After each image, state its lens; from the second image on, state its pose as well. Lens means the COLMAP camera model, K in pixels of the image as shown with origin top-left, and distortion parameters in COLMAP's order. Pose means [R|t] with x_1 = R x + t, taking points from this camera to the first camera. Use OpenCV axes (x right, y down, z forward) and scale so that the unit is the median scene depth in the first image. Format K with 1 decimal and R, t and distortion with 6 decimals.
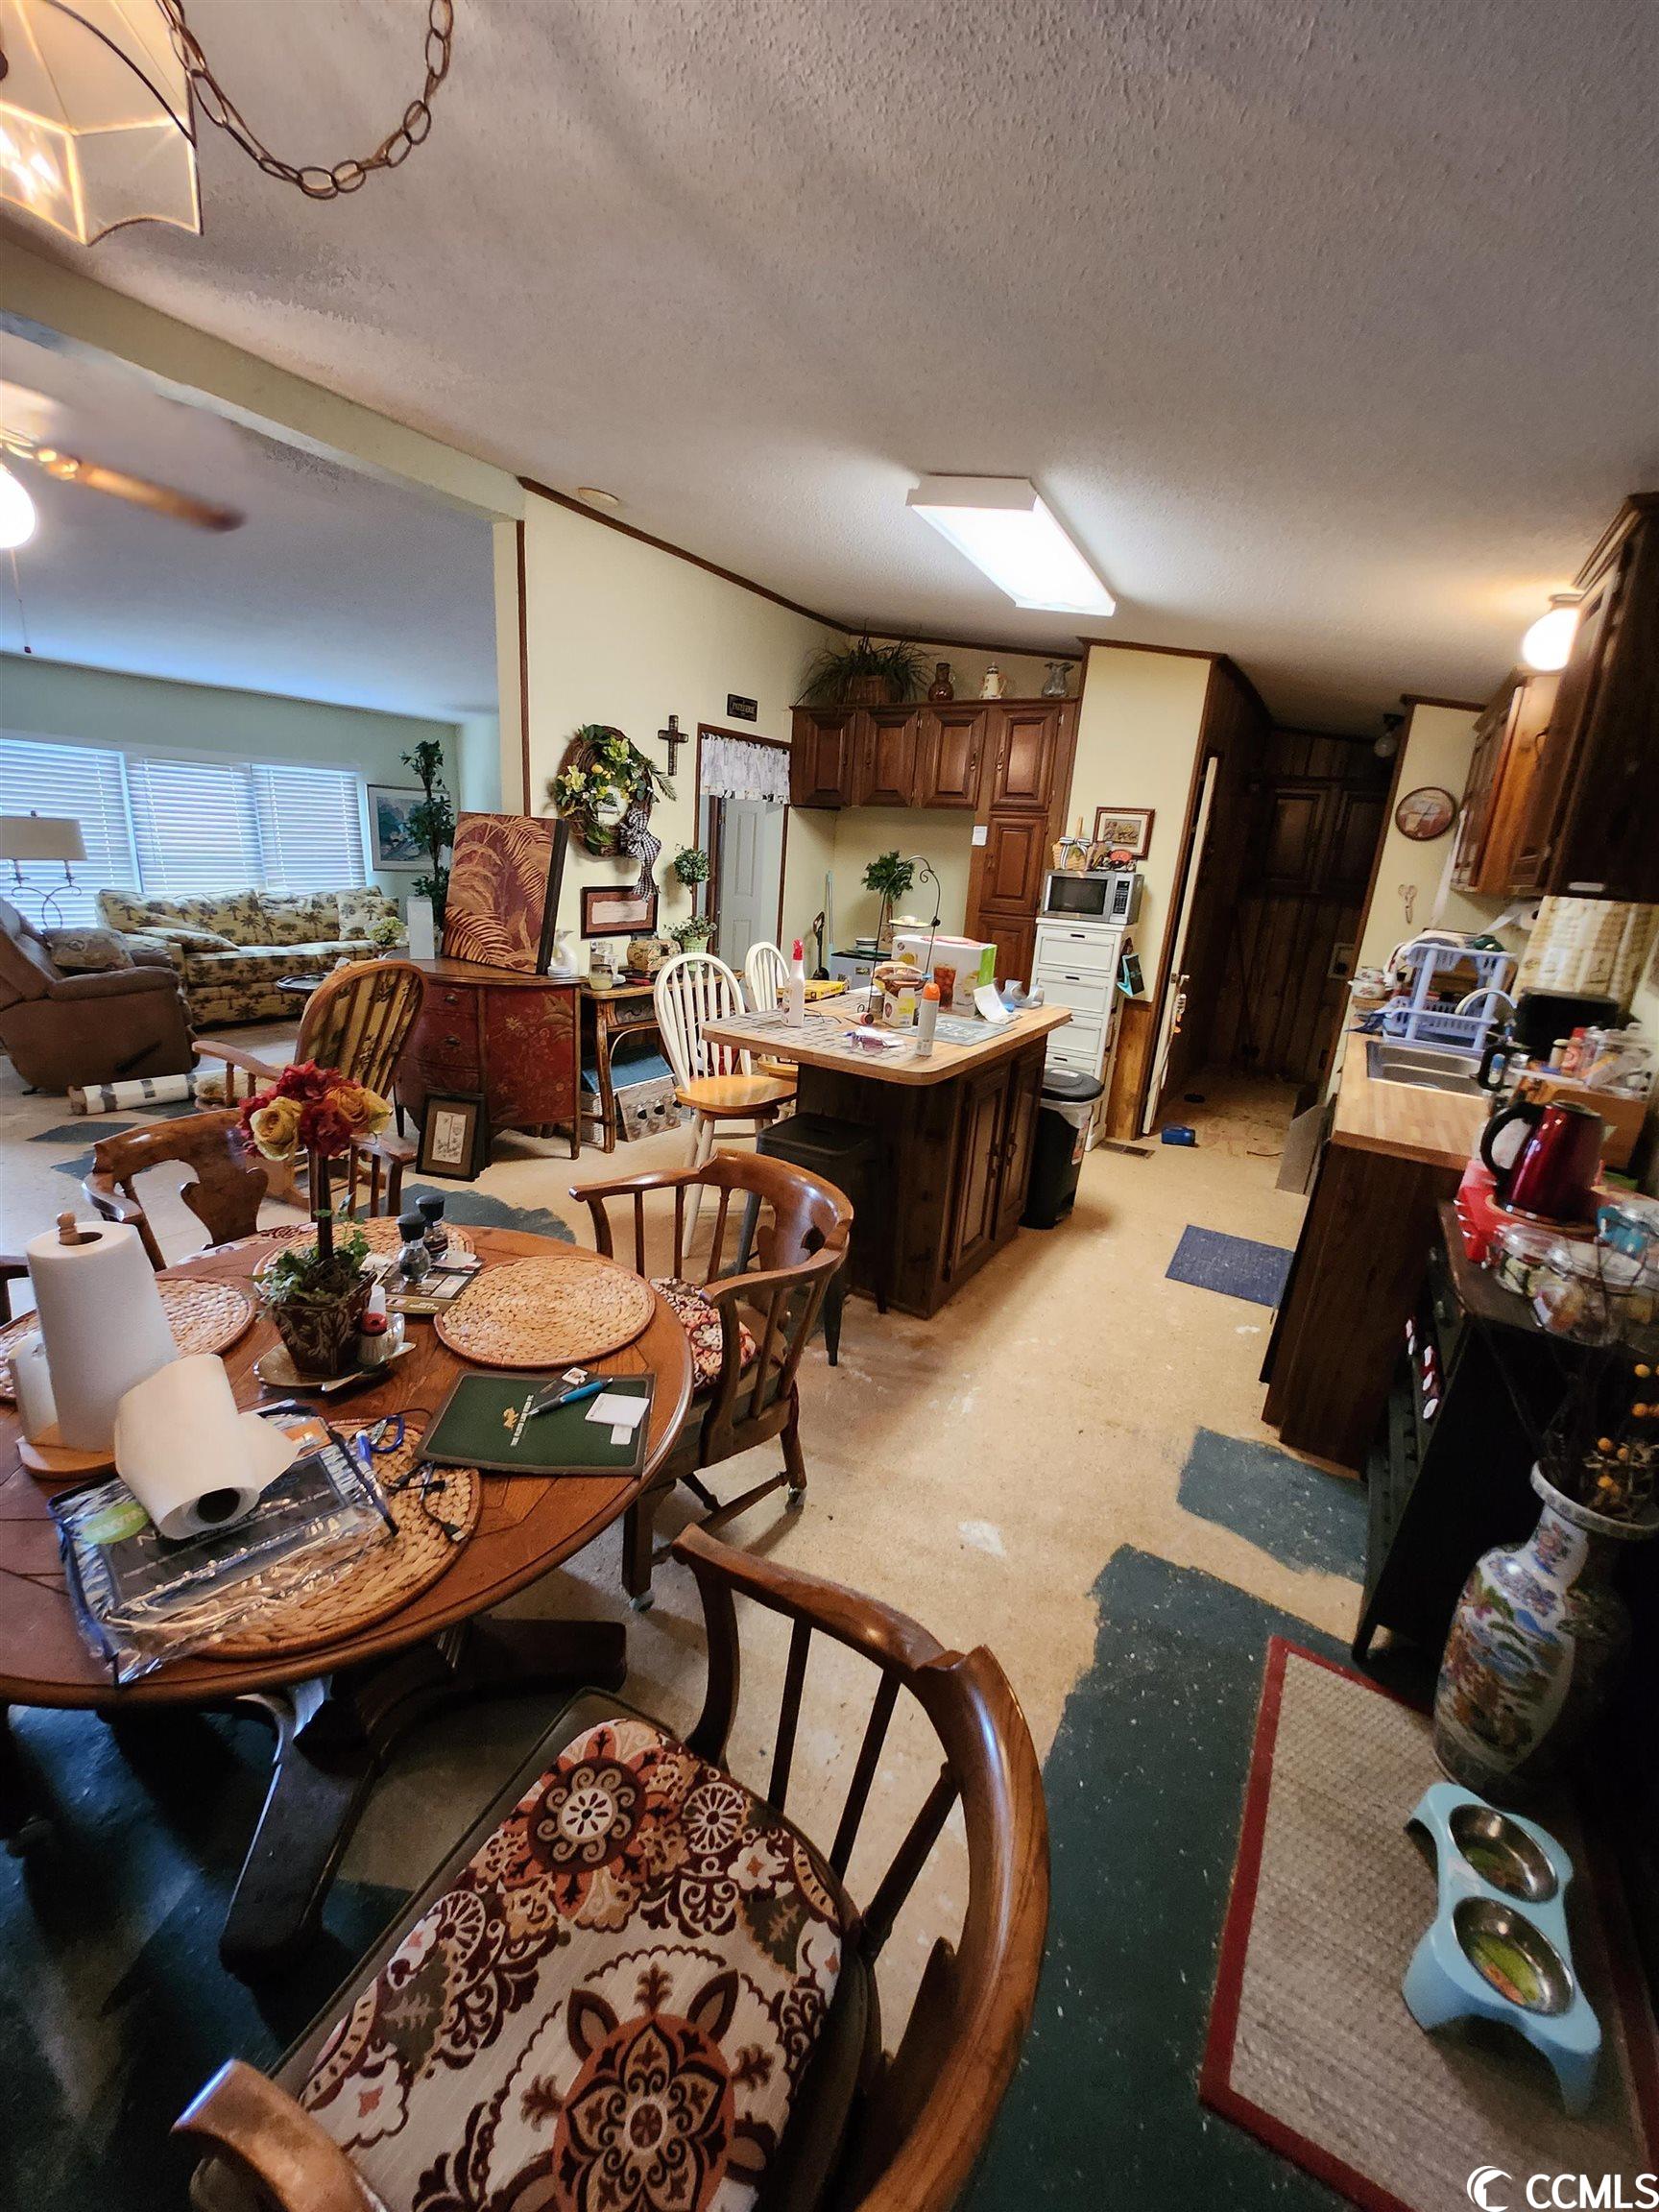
lens RADIAL K [[921.4, 0, 829.5], [0, 921.4, 1106.0], [0, 0, 1]] dist [-0.001375, -0.000169]
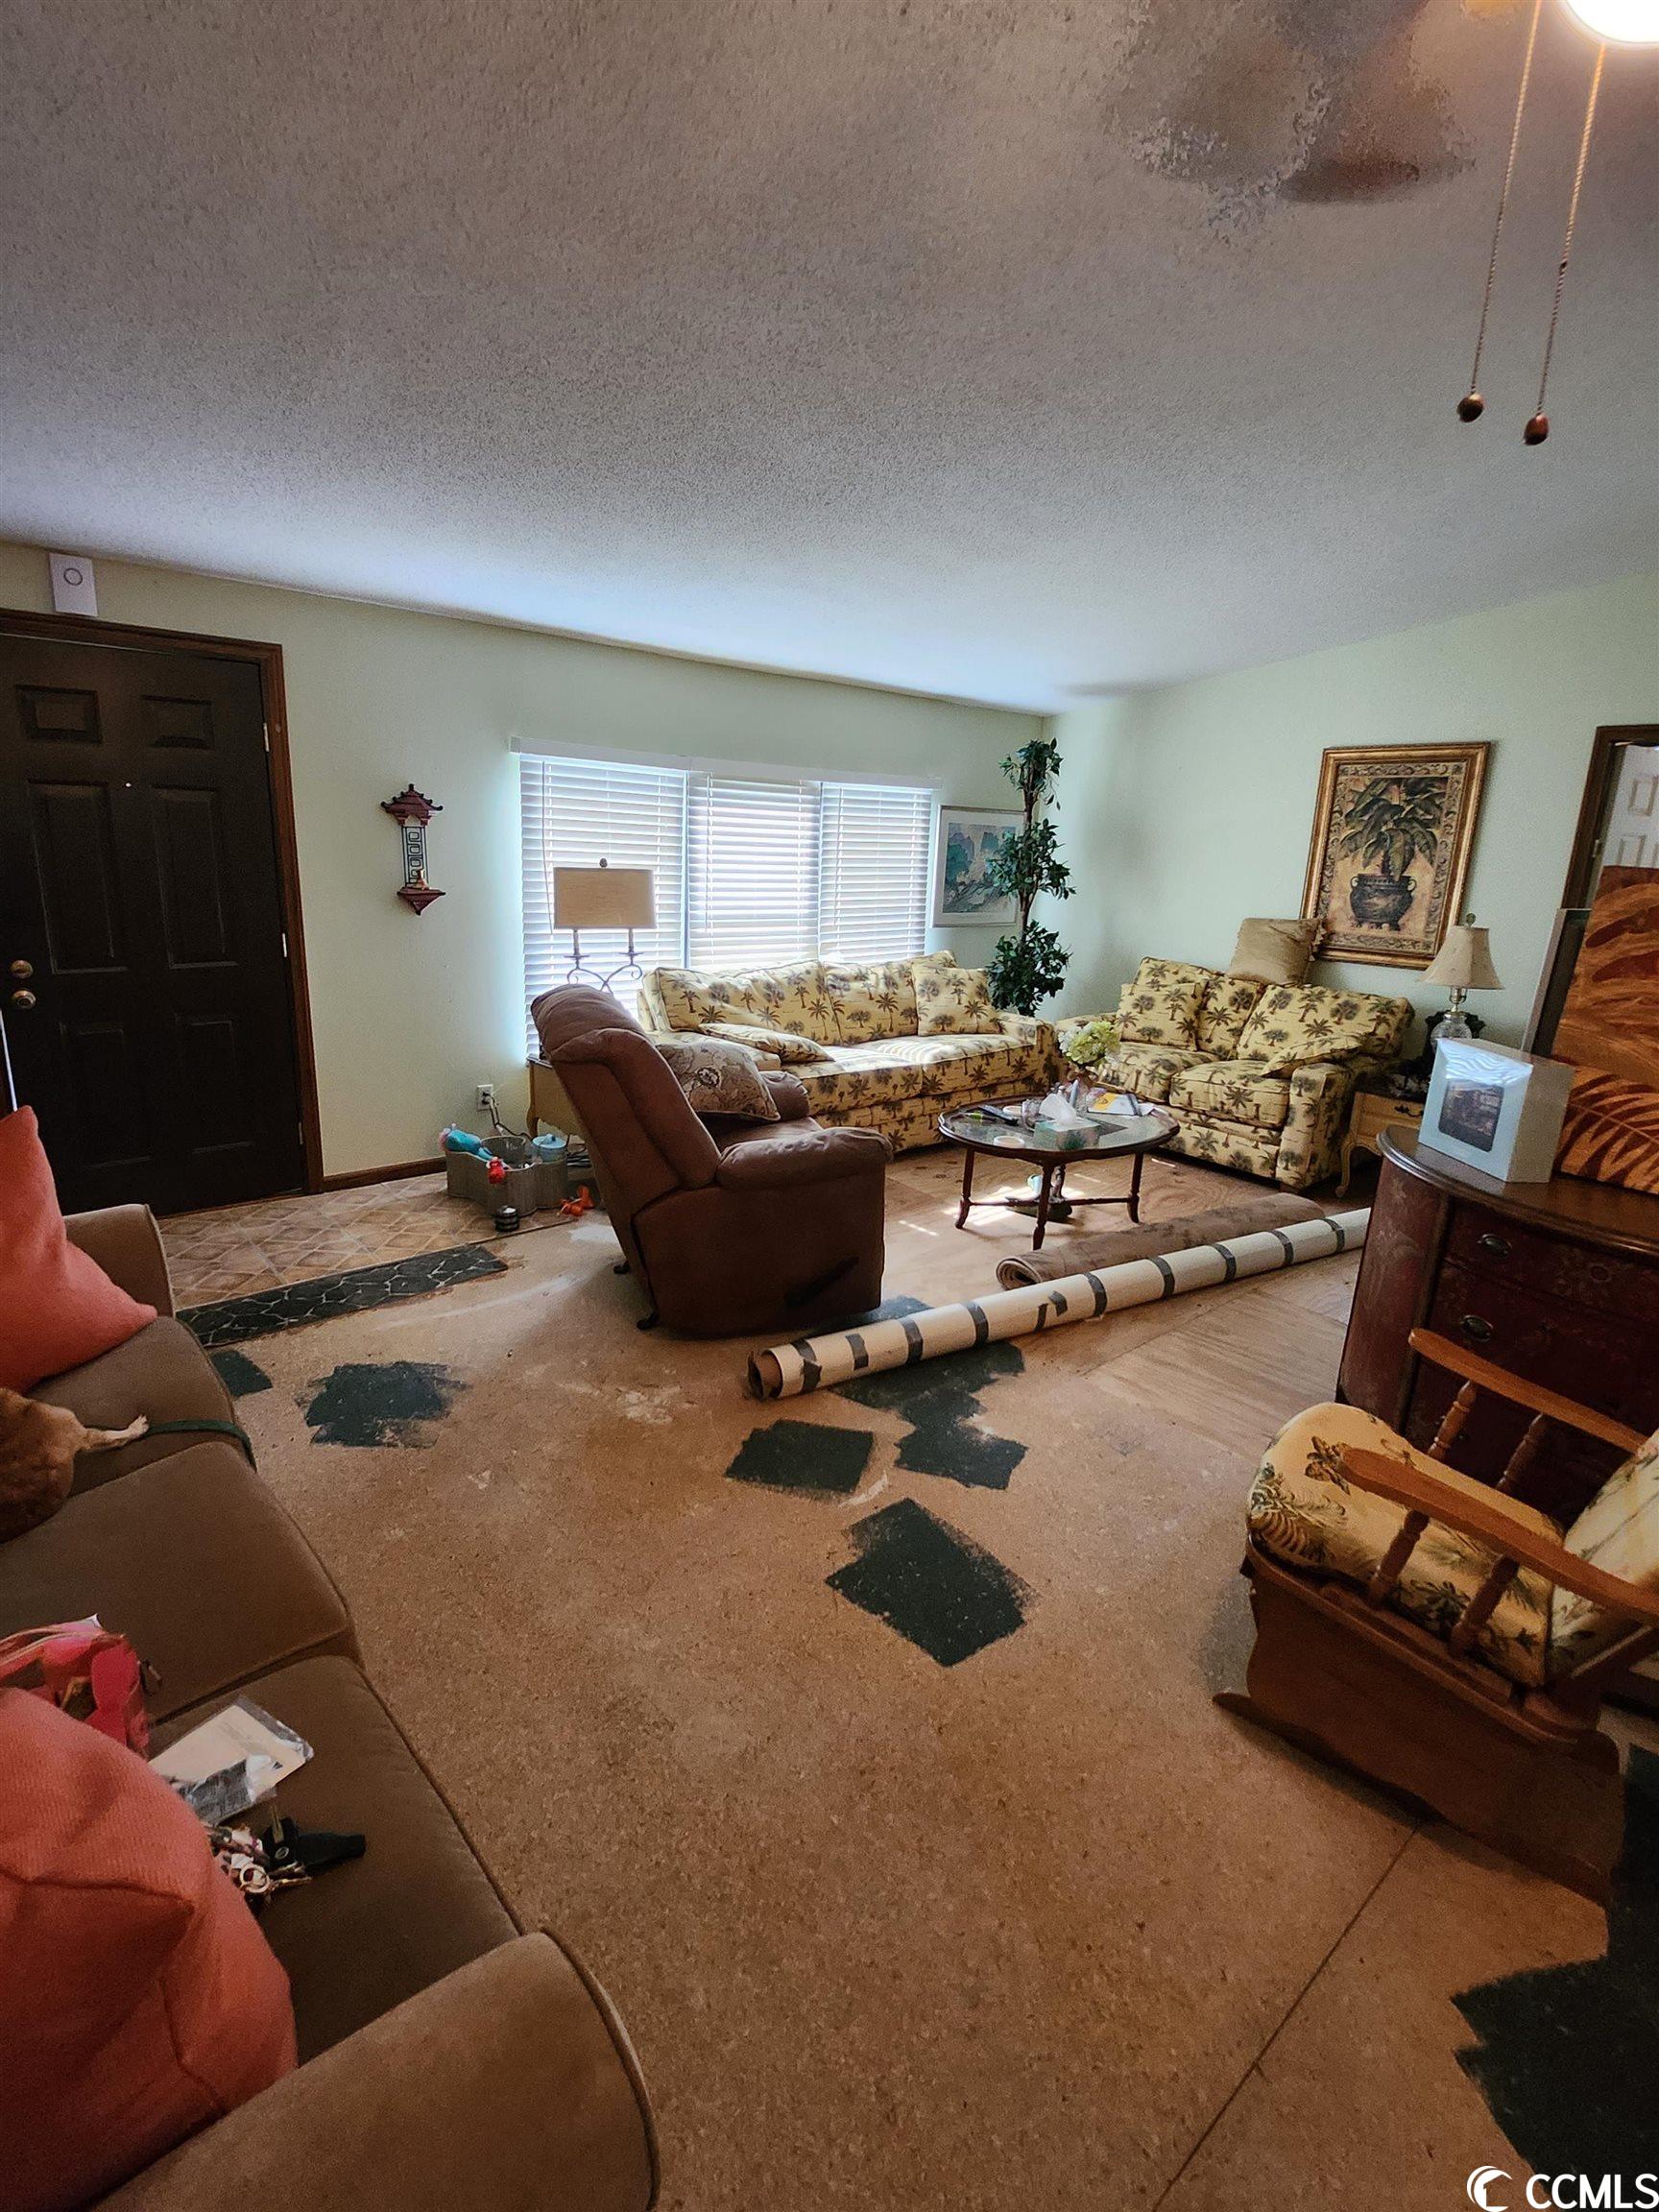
lens RADIAL K [[1085.2, 0, 829.5], [0, 1085.2, 1106.0], [0, 0, 1]] dist [-0.000933, -0.000026]
pose [[0.958566, 0.047427, -0.280895, -0.395184], [-0.062386, 0.997057, -0.044549, -0.094293], [0.277956, 0.060228, 0.958704, 0.237777]]
